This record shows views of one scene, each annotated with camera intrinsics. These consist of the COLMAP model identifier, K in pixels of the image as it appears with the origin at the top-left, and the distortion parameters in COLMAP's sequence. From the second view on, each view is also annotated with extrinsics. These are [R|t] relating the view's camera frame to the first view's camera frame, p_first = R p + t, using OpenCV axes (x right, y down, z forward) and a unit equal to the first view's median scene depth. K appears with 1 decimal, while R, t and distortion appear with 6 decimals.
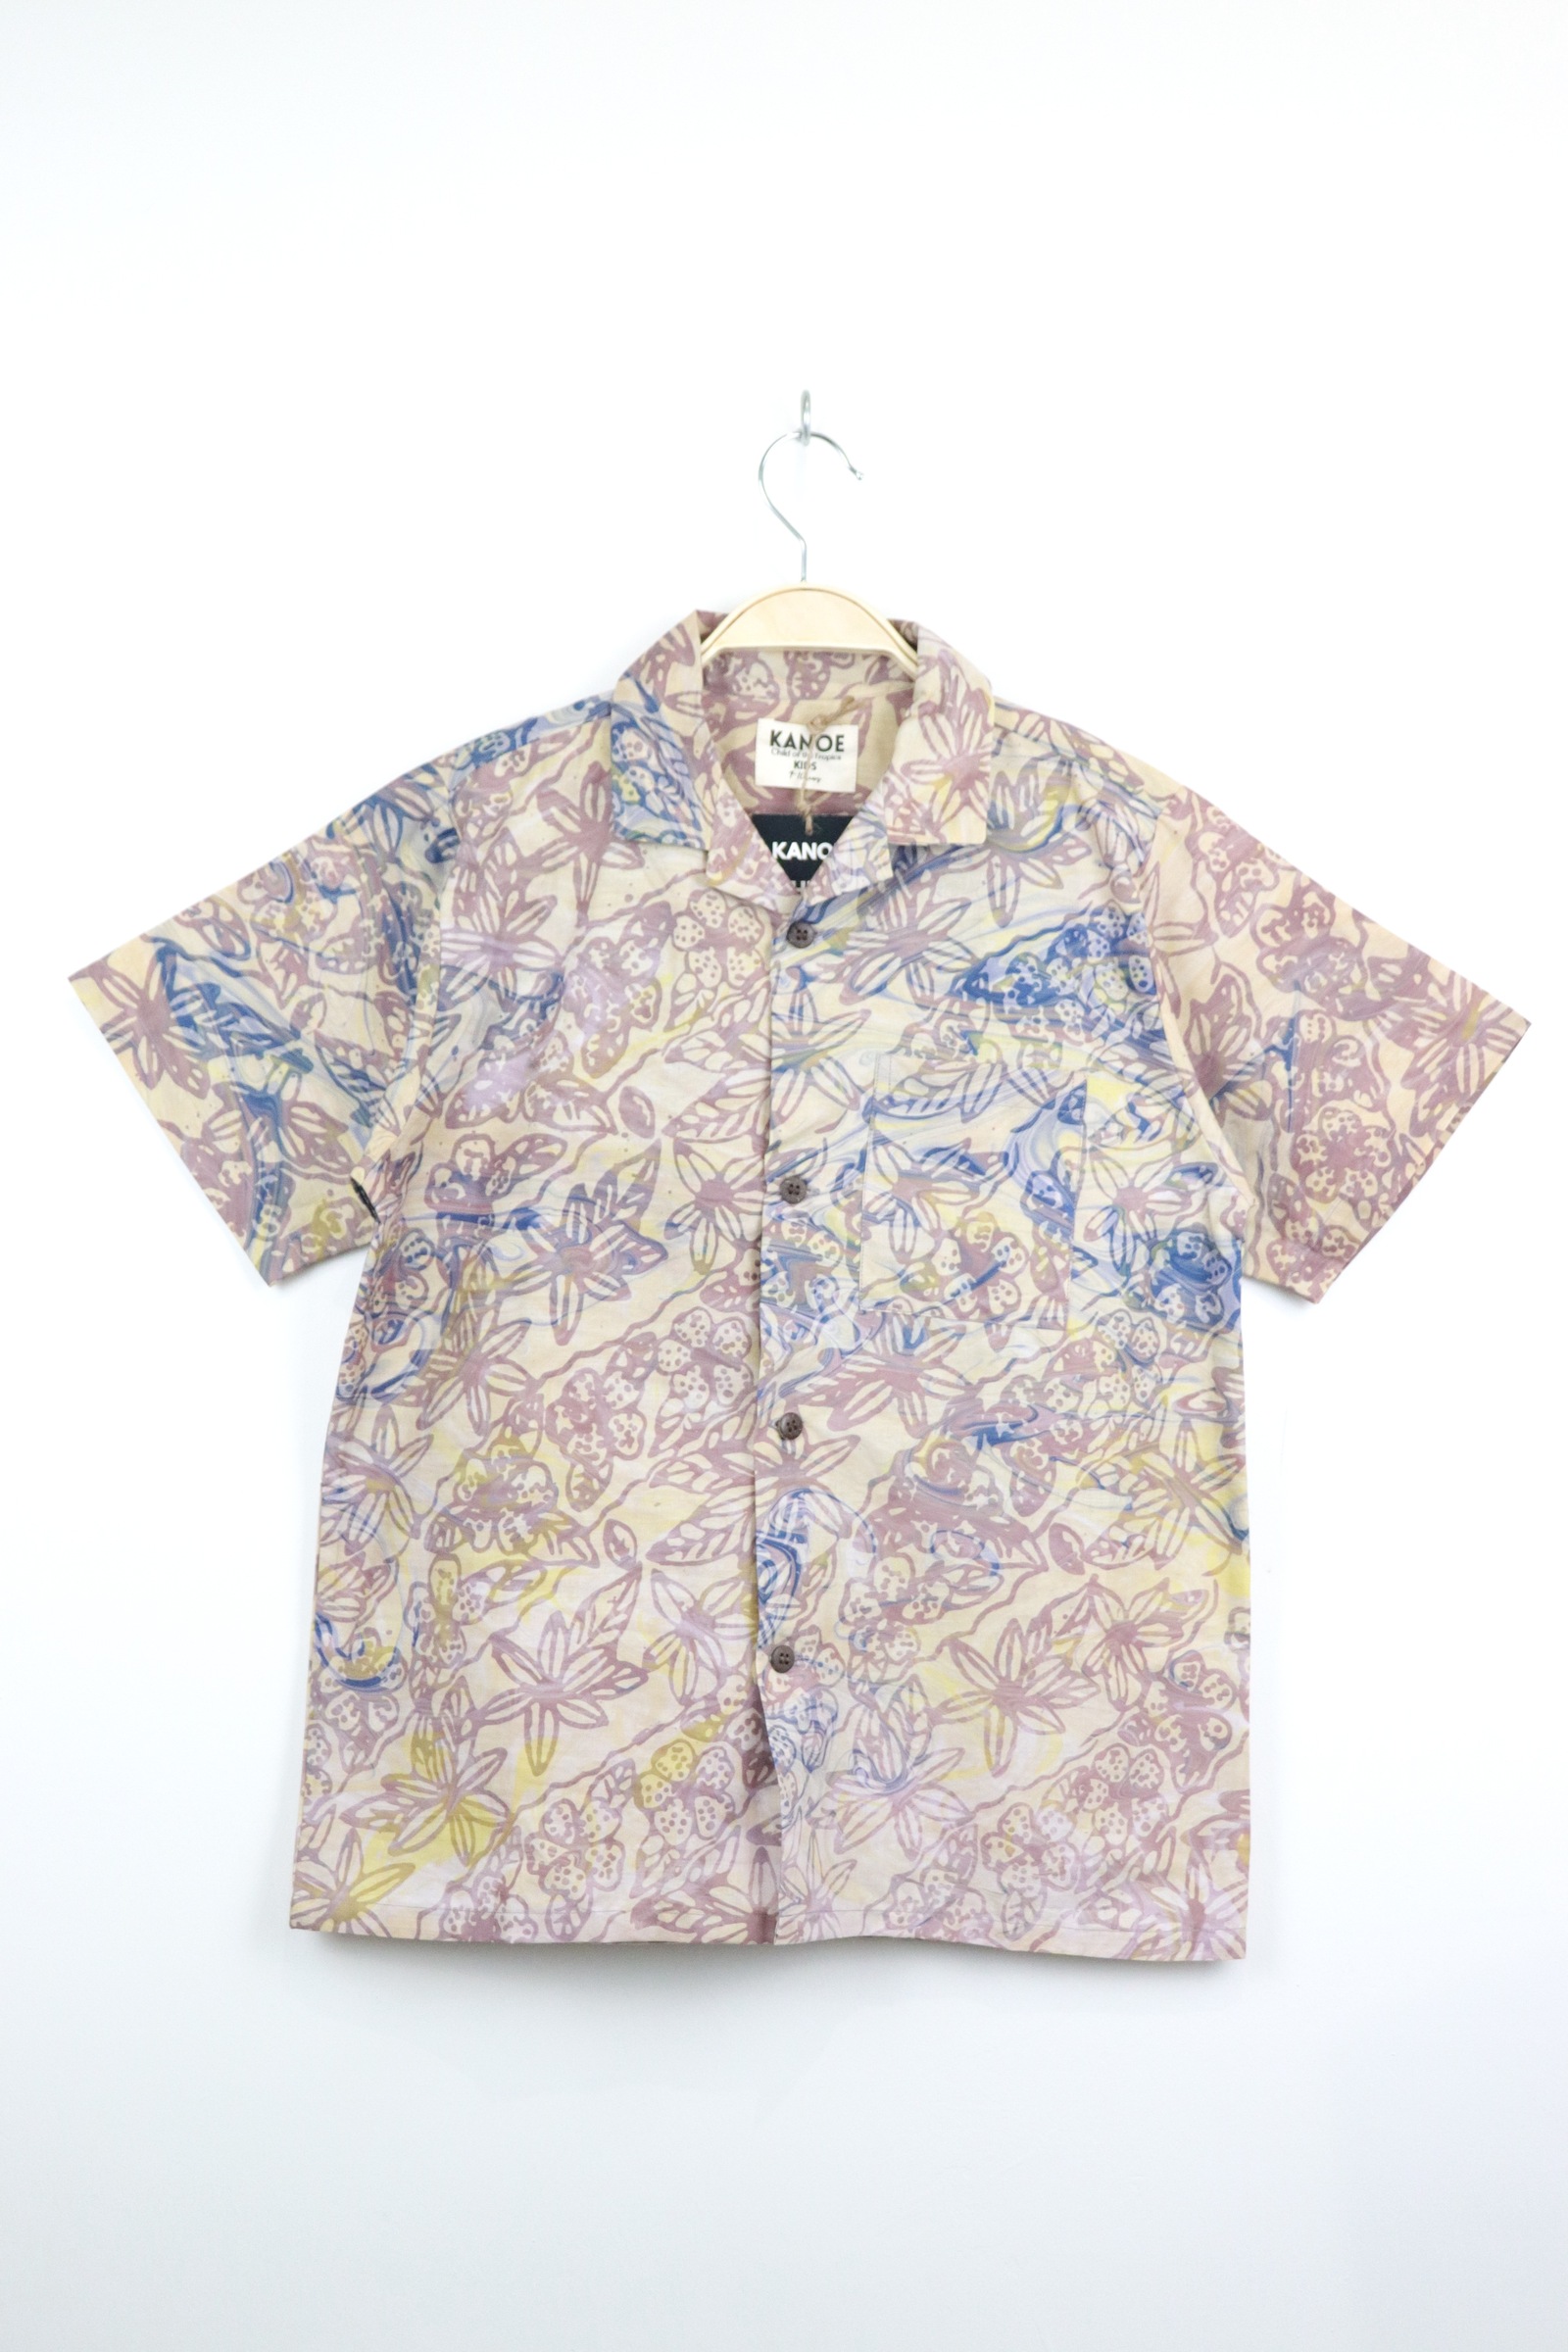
lens RADIAL K [[2959.5, 0, 784.0], [0, 2959.5, 1176.0], [0, 0, 1]] dist [-0.076579, 0.304214]
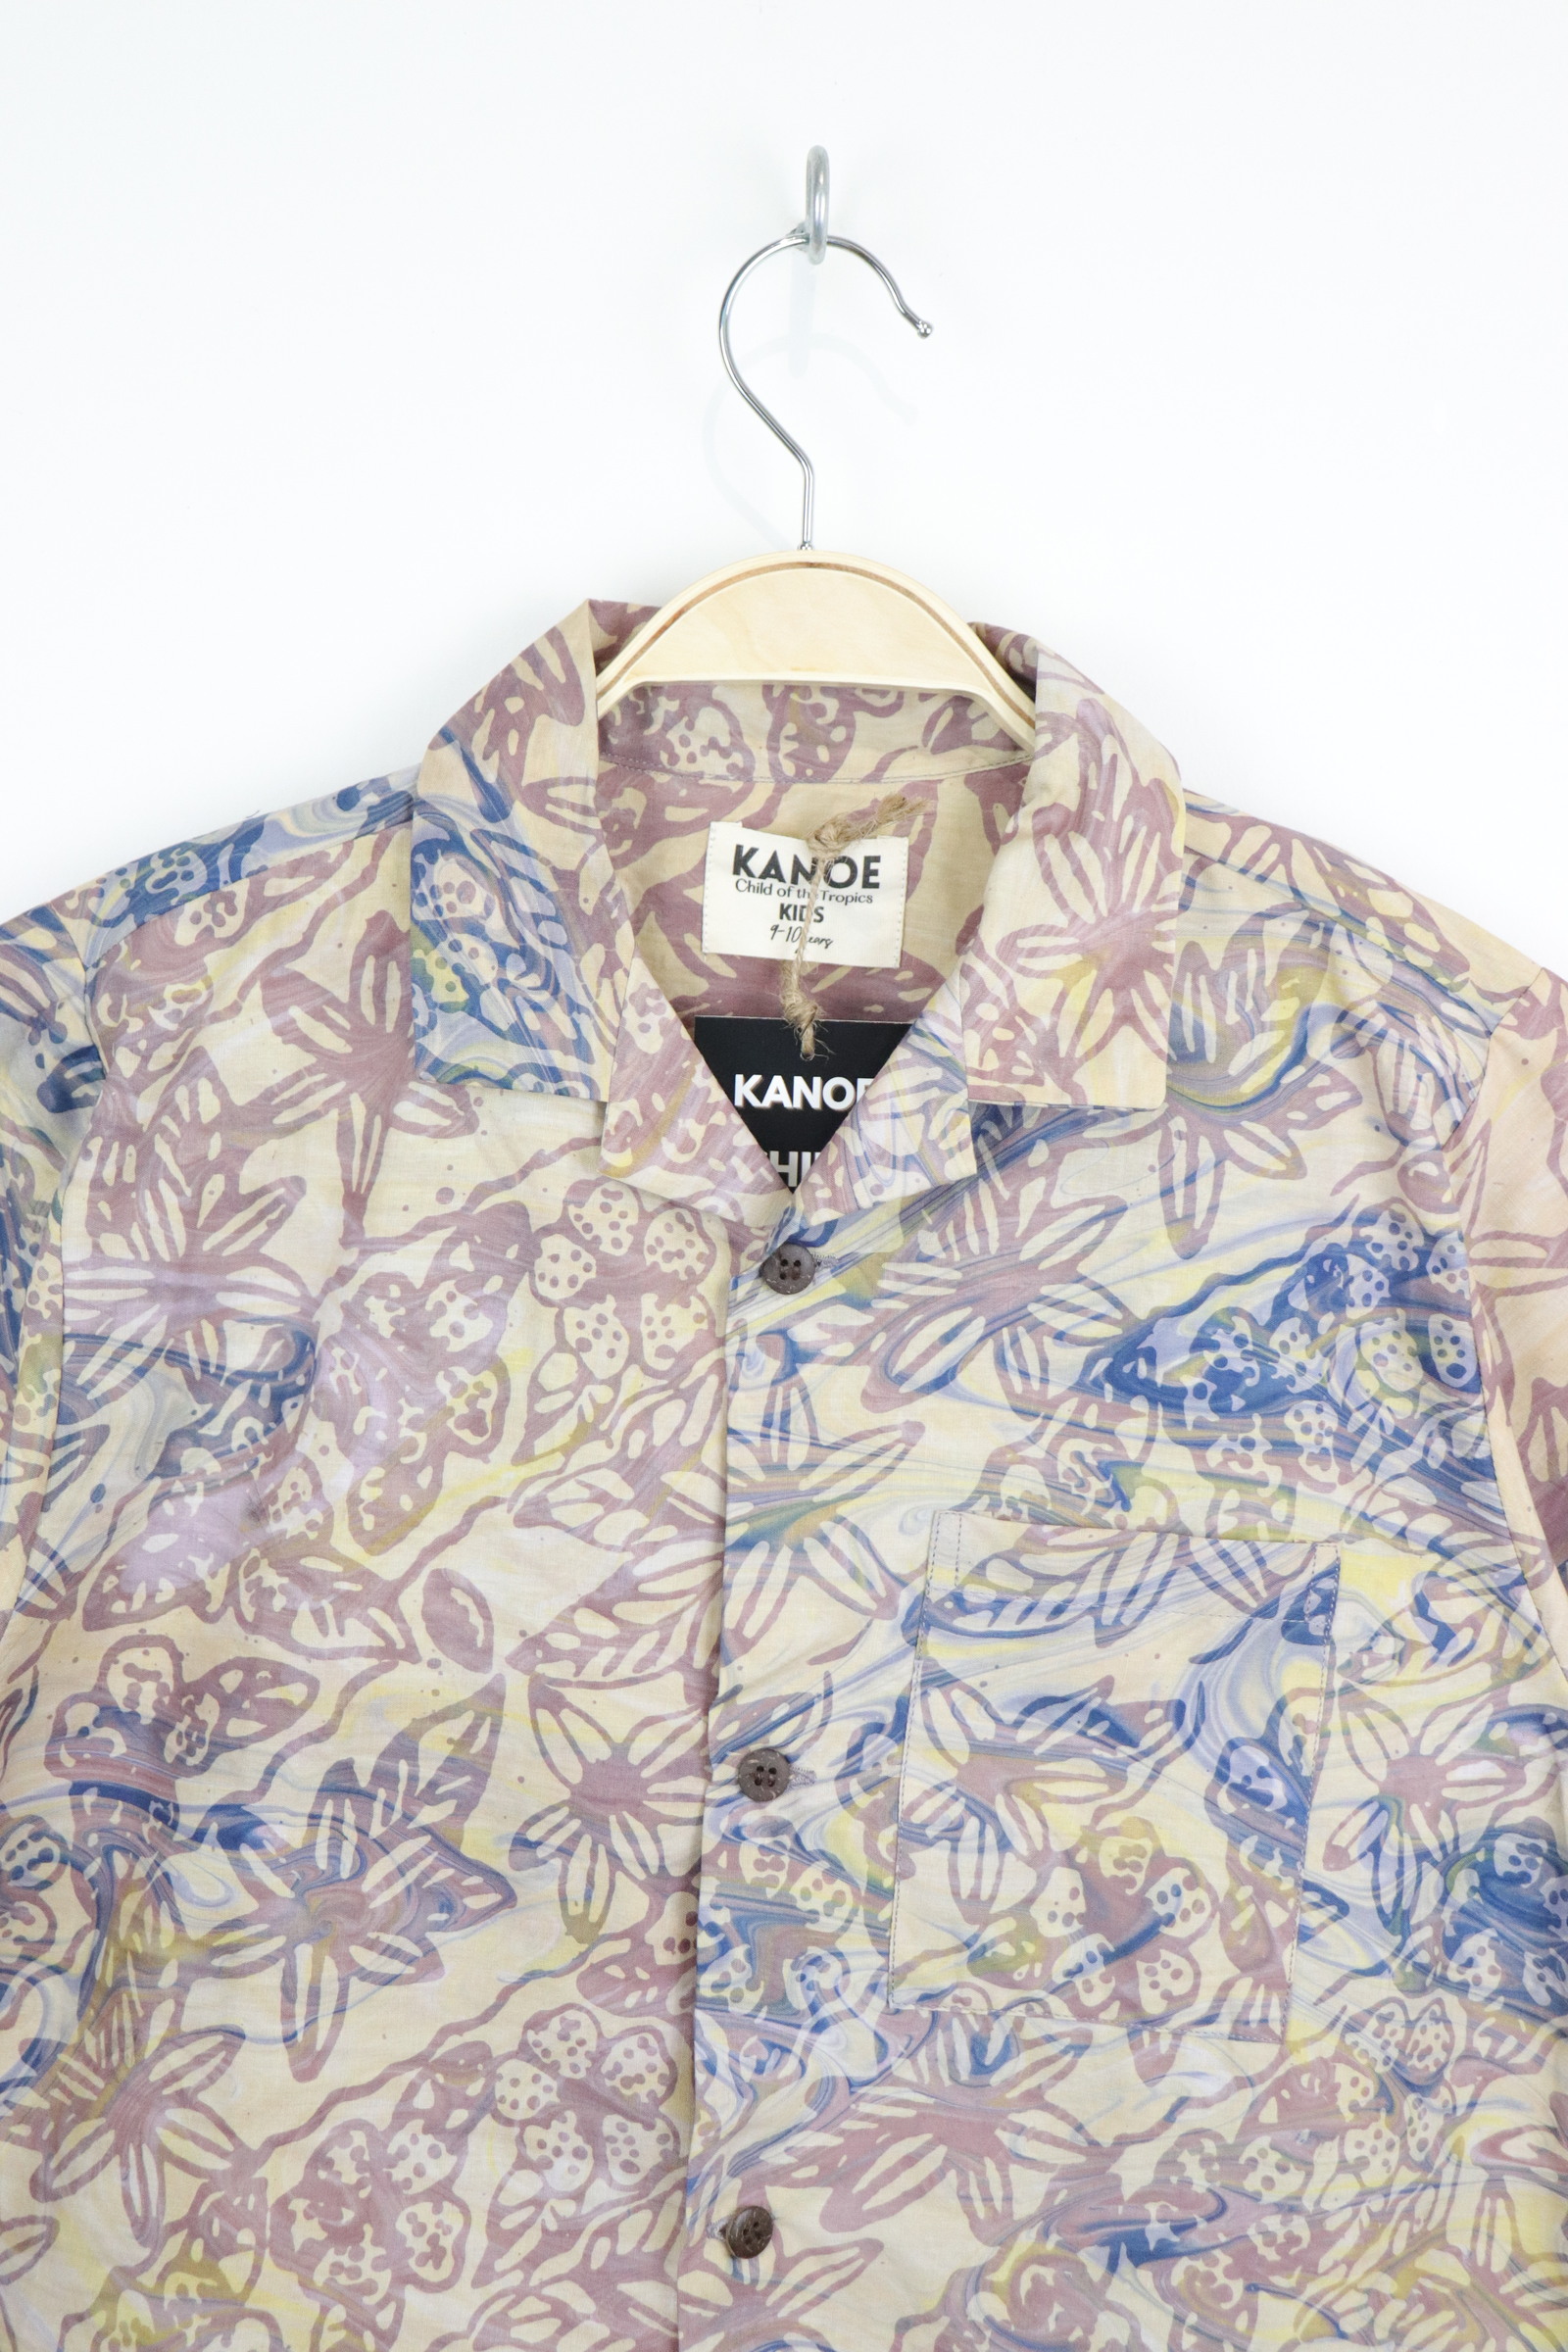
lens RADIAL K [[2959.5, 0, 784.0], [0, 2959.5, 1176.0], [0, 0, 1]] dist [-0.076579, 0.304214]
pose [[0.999609, 0.017863, 0.021491, -0.006085], [-0.020172, 0.993444, 0.112527, -0.154432], [-0.019340, -0.112916, 0.993416, 0.503504]]
